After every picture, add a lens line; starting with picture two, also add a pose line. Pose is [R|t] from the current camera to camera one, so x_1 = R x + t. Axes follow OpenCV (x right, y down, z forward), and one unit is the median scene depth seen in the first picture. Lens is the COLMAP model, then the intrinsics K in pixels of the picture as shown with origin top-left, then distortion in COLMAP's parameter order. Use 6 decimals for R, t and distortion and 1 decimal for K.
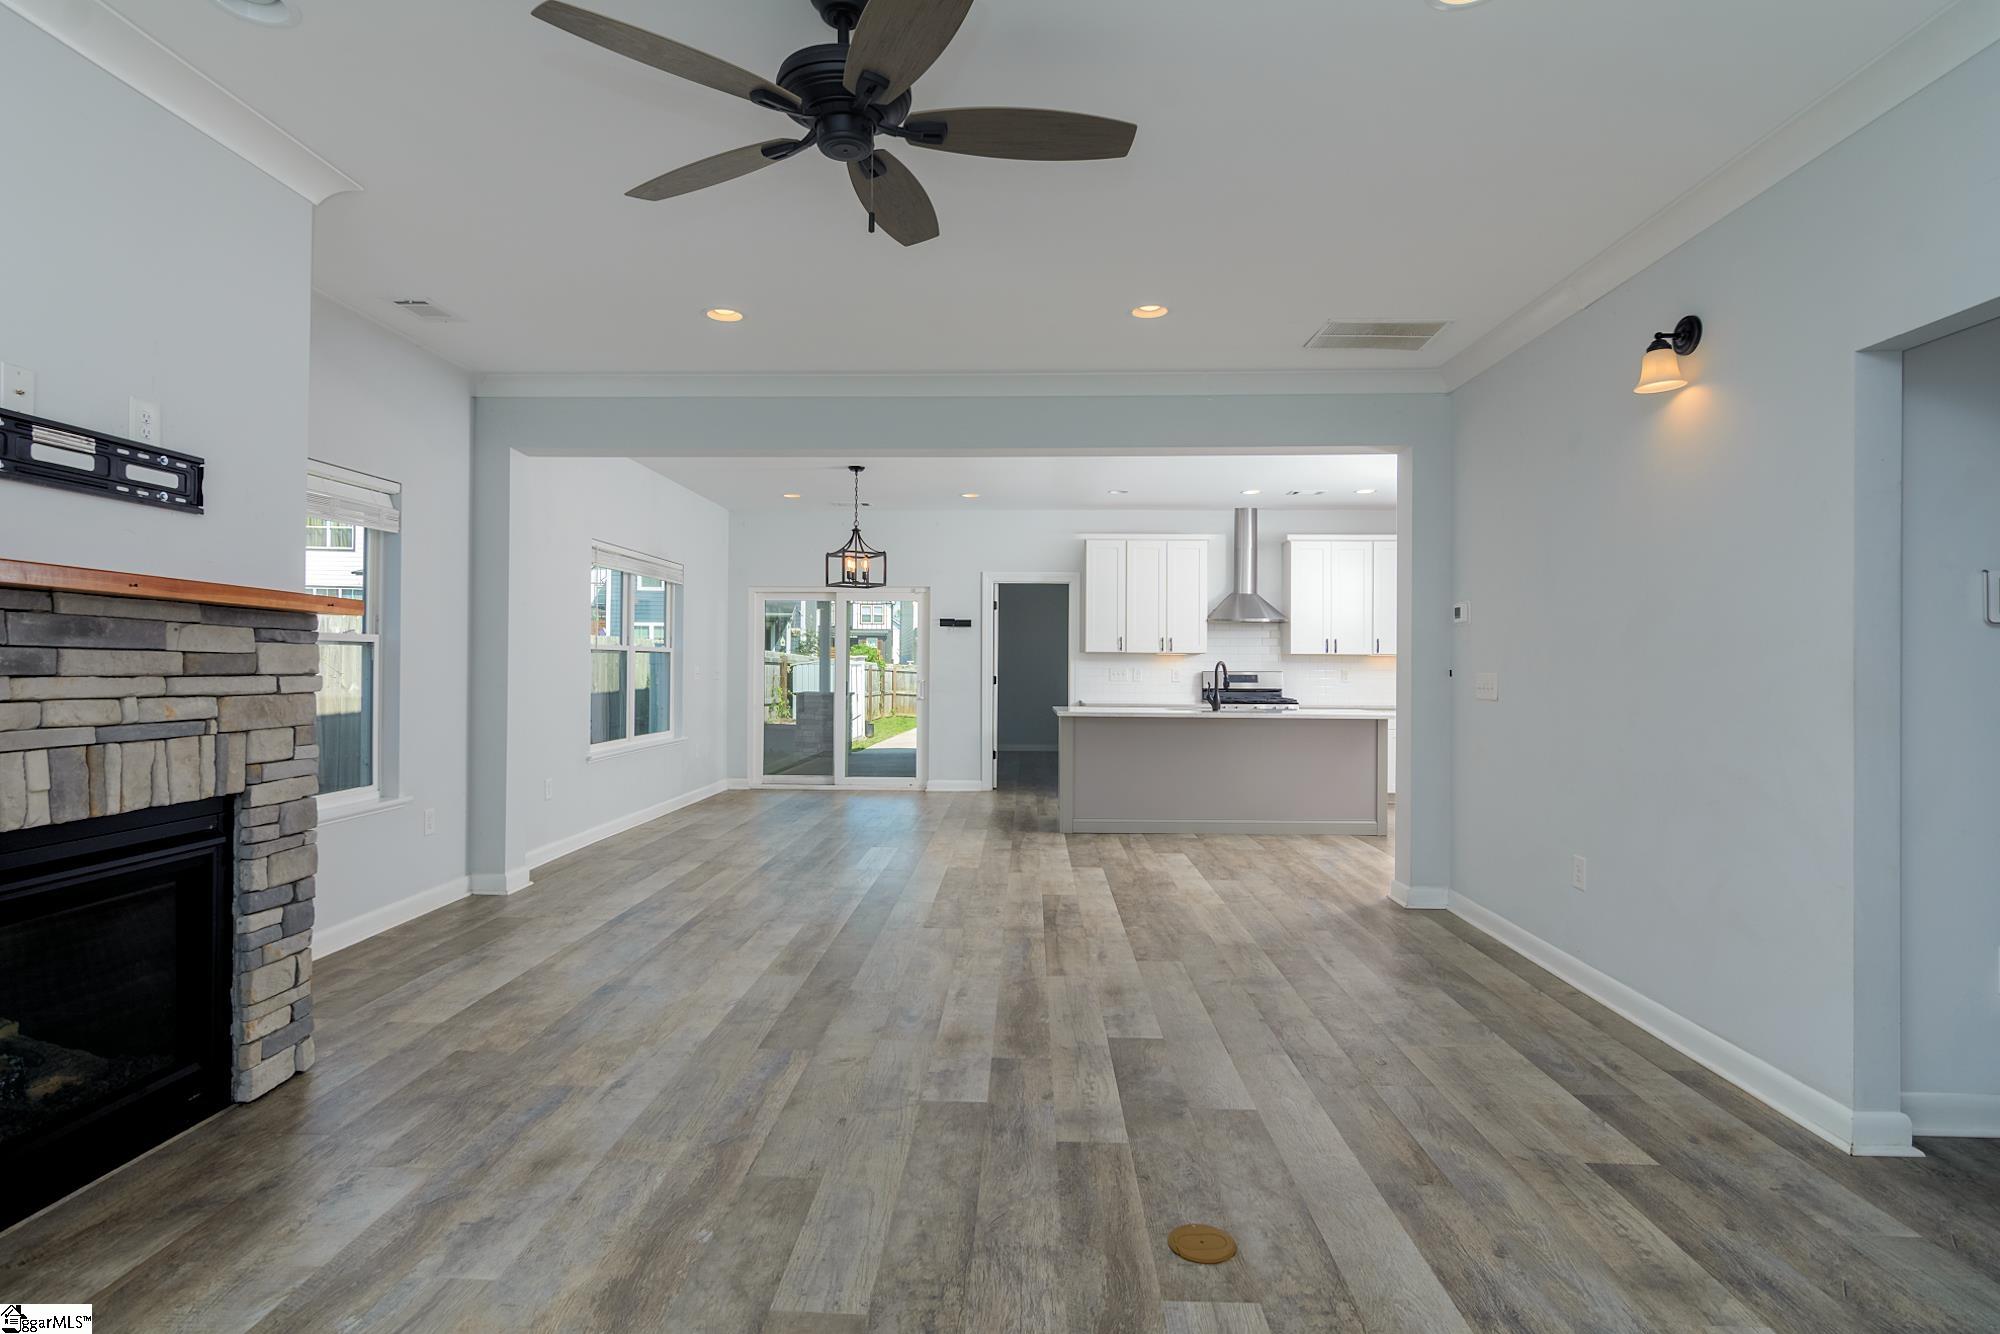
lens RADIAL K [[1011.5, 0, 953.2], [0, 1011.5, 647.3], [0, 0, 1]] dist [-0.000944, 0.002102]
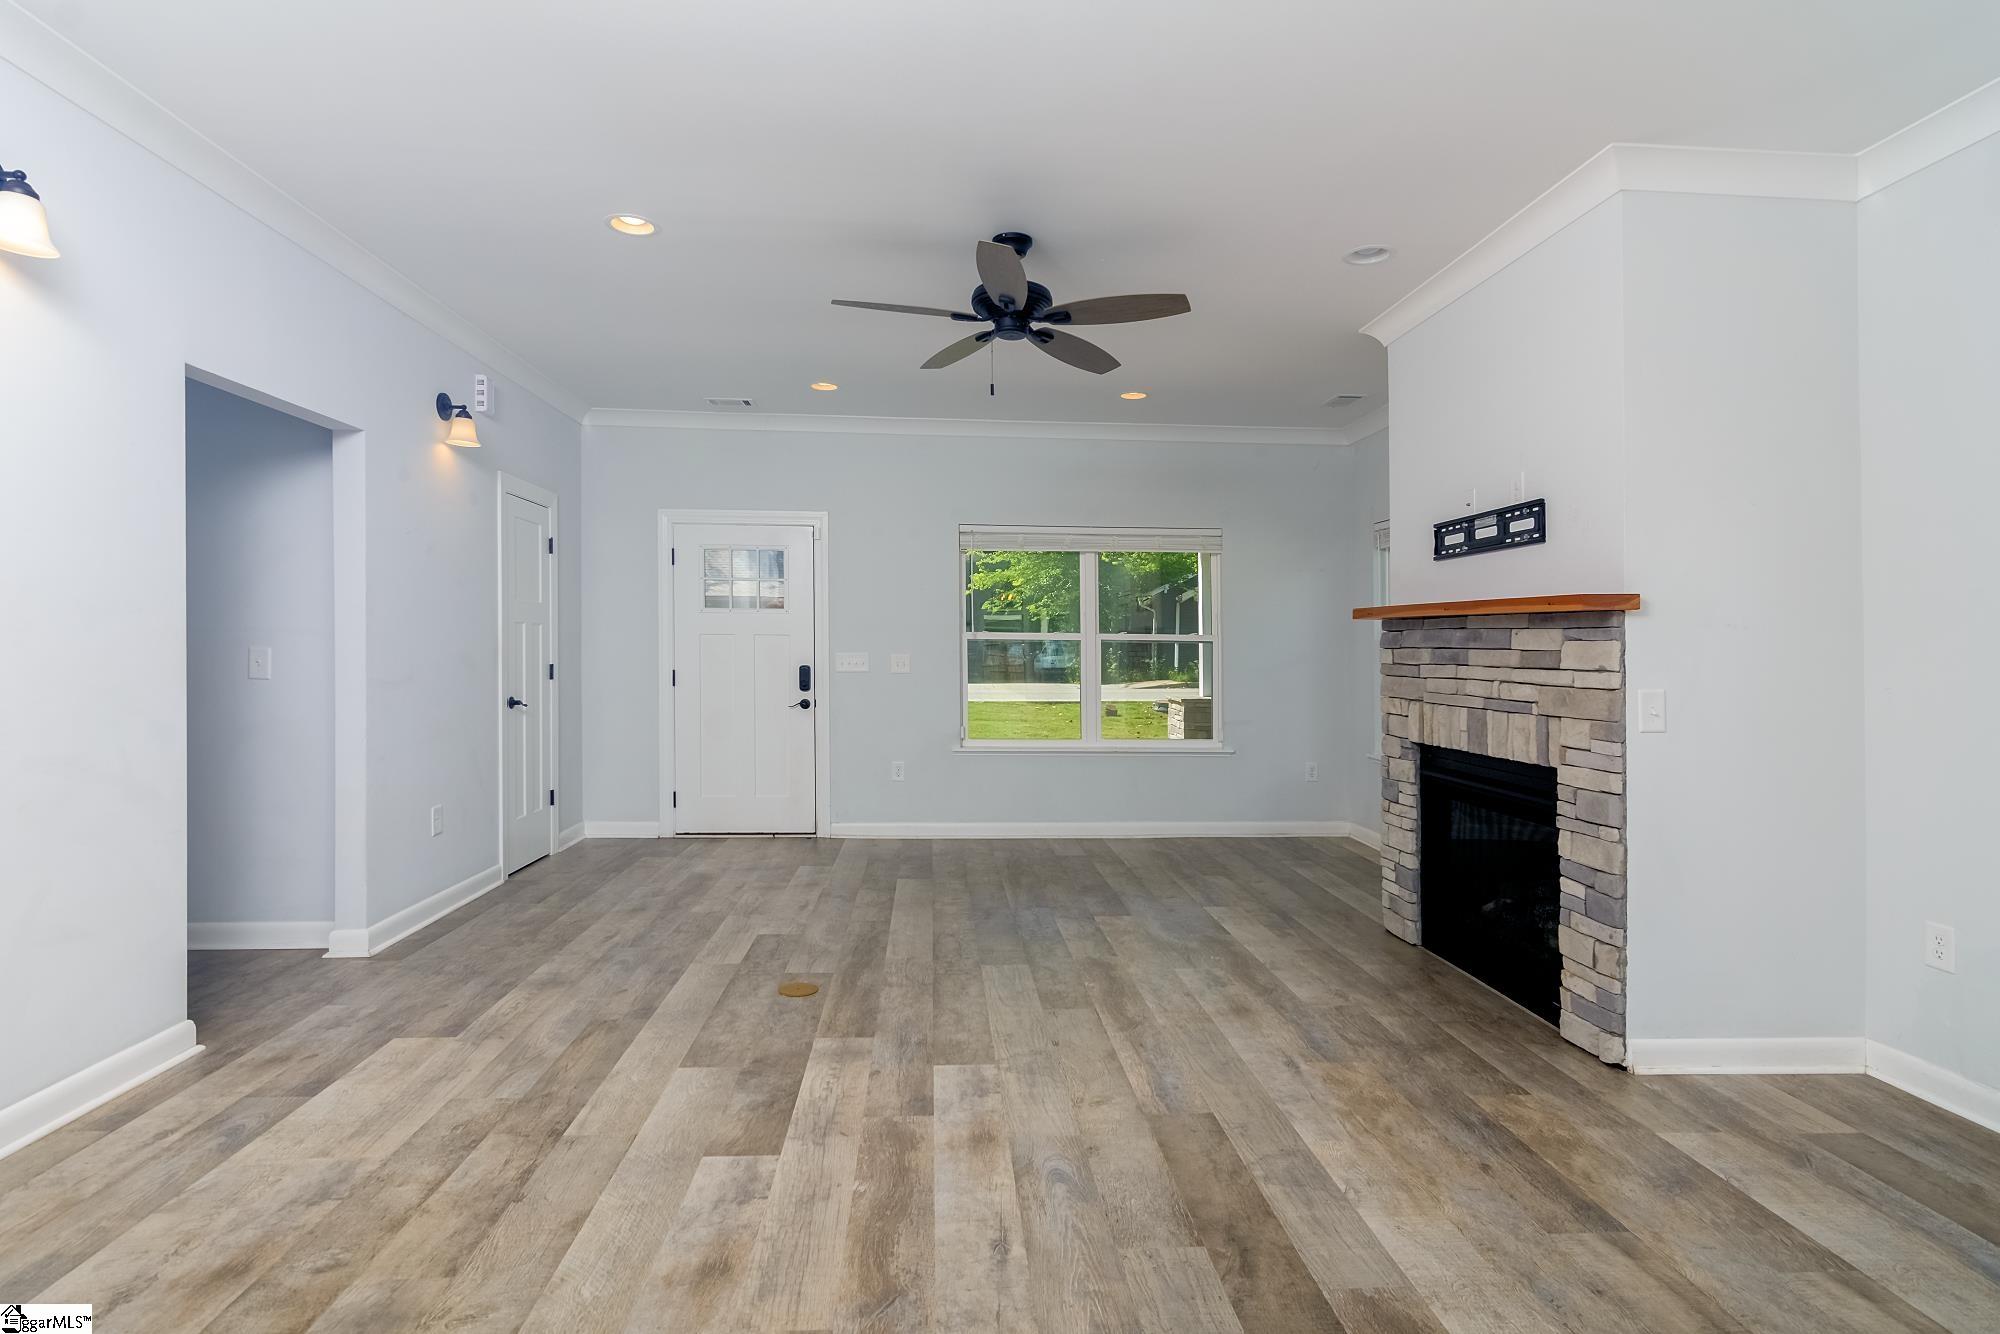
lens RADIAL K [[1011.5, 0, 953.2], [0, 1011.5, 647.3], [0, 0, 1]] dist [-0.000944, 0.002102]
pose [[-0.995036, -0.018714, -0.097742, 0.134674], [-0.017081, 0.999701, -0.017522, 0.035140], [0.098040, -0.015766, -0.995058, 2.227995]]
